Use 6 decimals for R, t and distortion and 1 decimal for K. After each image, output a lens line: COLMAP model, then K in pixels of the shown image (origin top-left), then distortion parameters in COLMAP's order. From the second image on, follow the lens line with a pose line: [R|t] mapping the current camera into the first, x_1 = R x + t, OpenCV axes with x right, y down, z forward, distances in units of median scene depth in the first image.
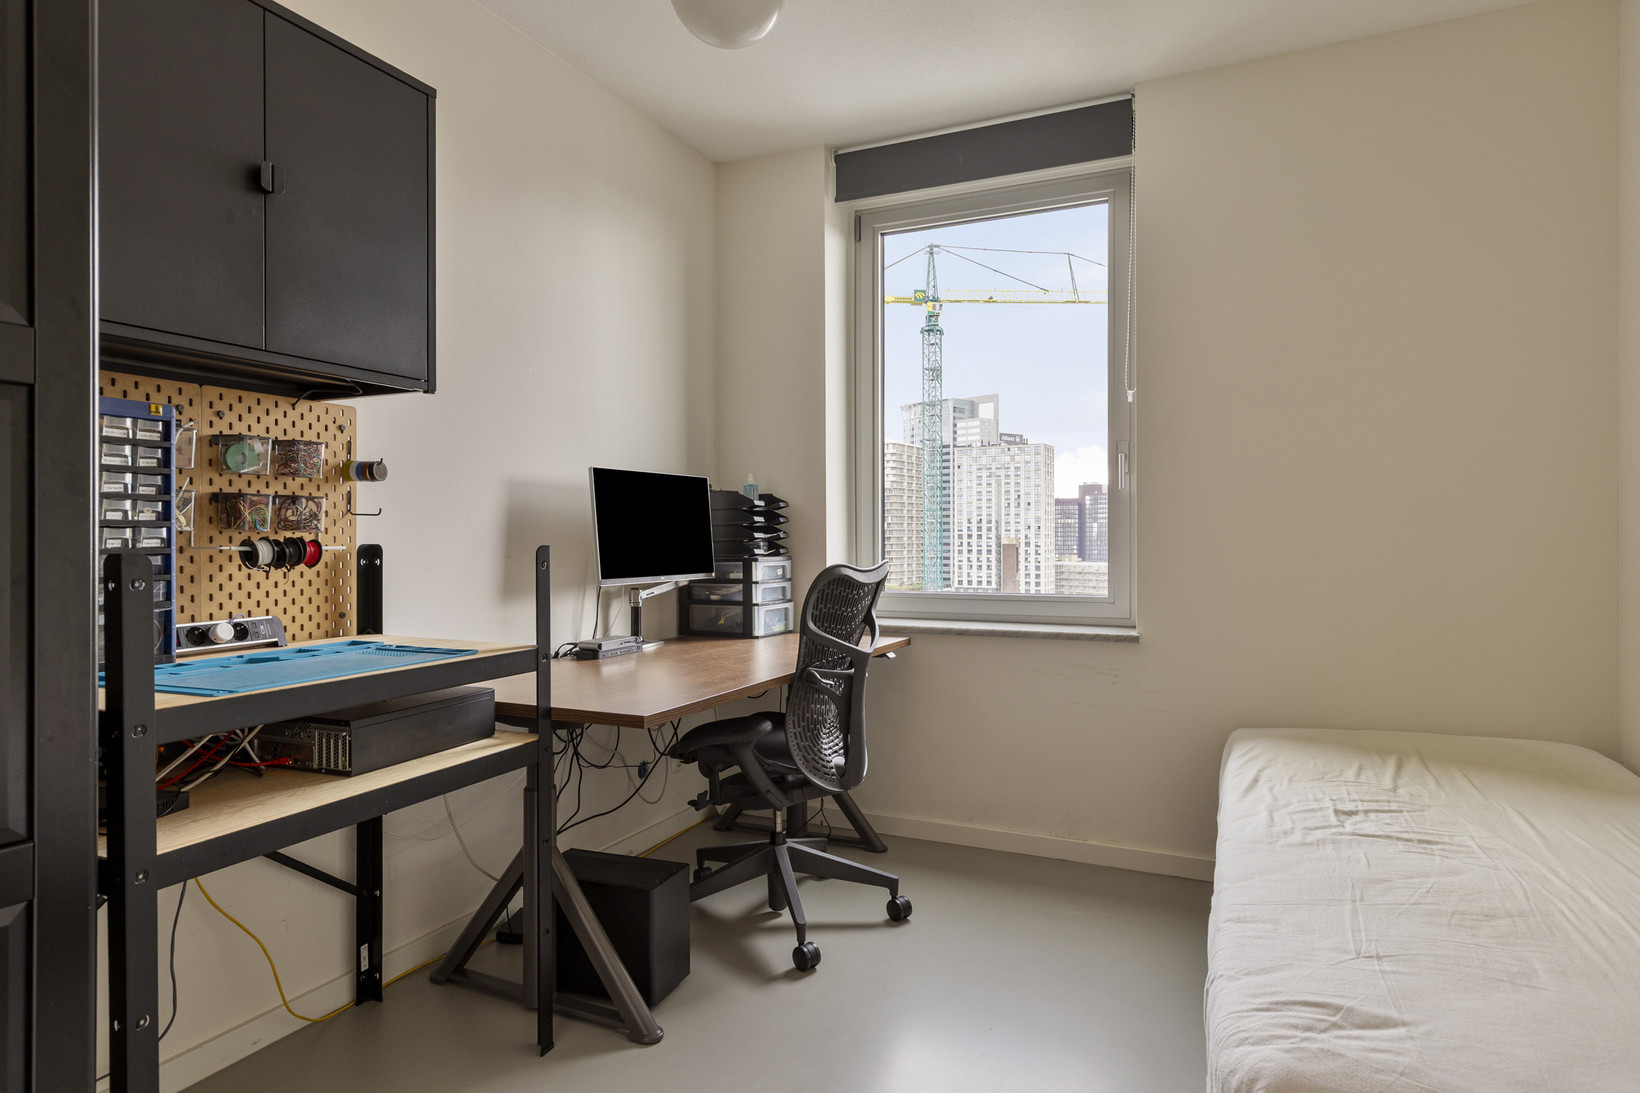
lens RADIAL K [[892.5, 0, 821.5], [0, 892.5, 542.4], [0, 0, 1]] dist [-0.002967, 0.000025]
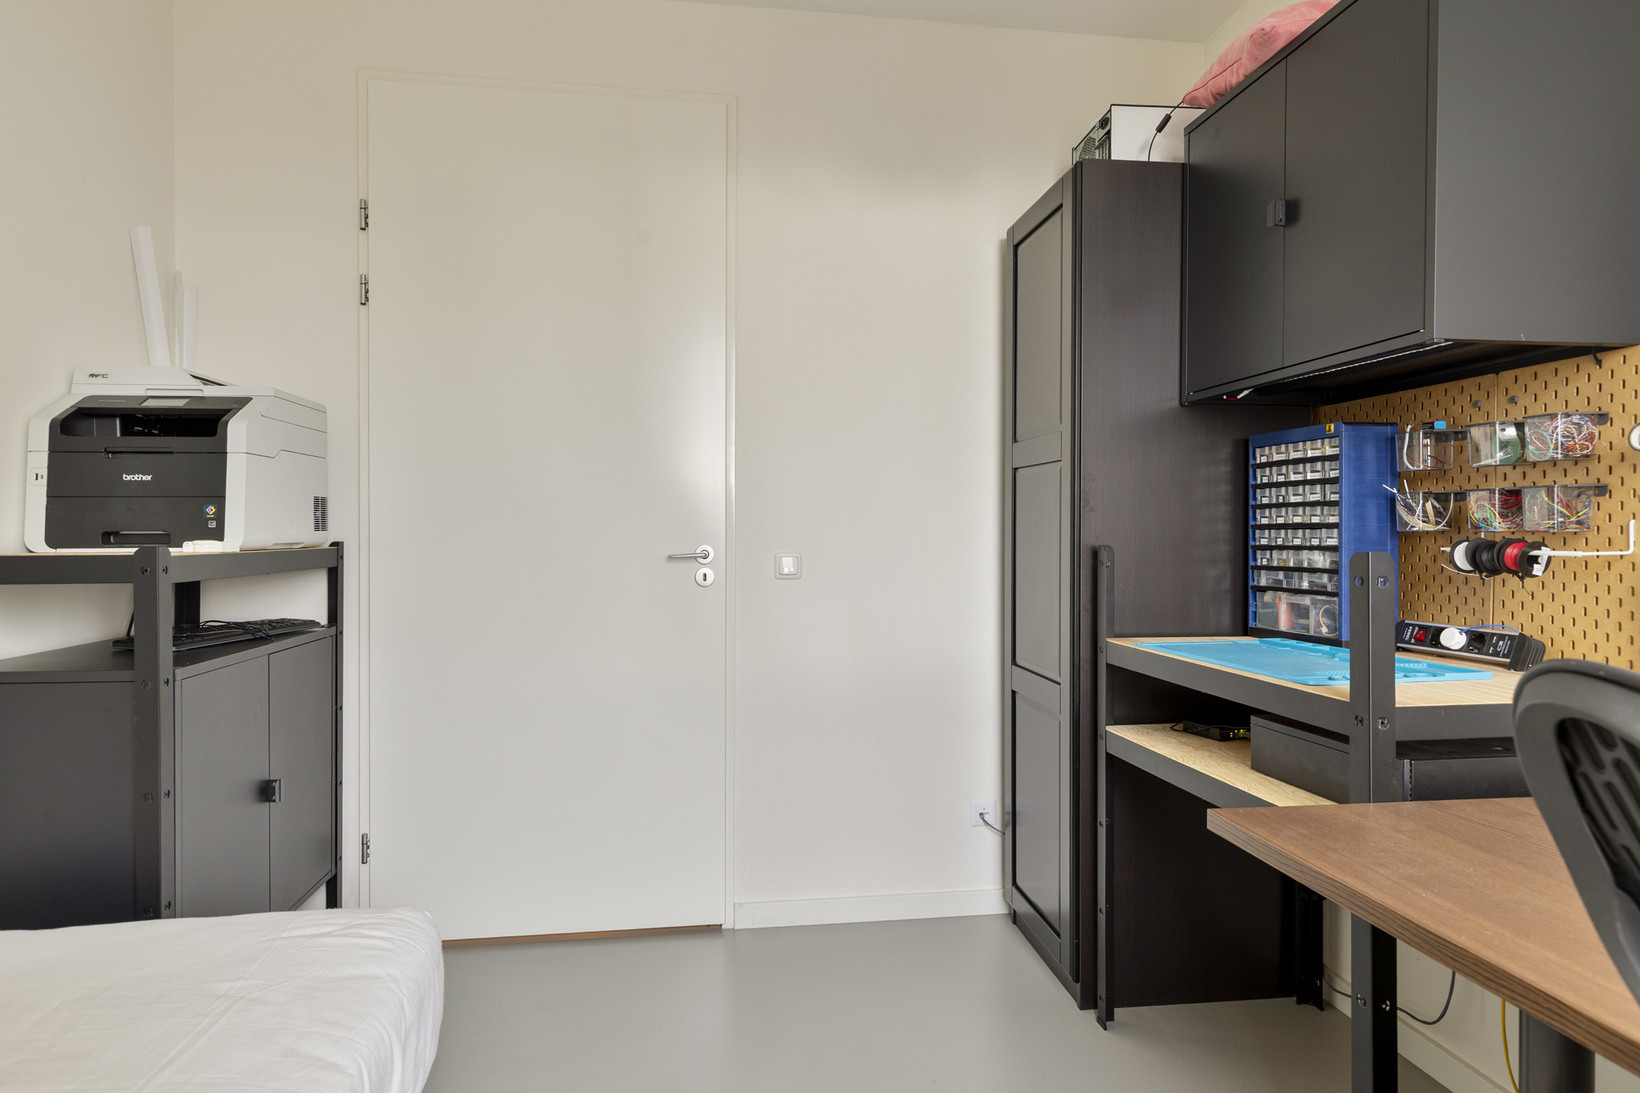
lens RADIAL K [[892.5, 0, 817.0], [0, 892.5, 537.2], [0, 0, 1]] dist [-0.002967, 0.000025]
pose [[-0.827680, 0.004762, -0.561180, 0.404442], [-0.004122, 0.999885, 0.014564, -0.016308], [0.561185, 0.014368, -0.827565, 1.349717]]
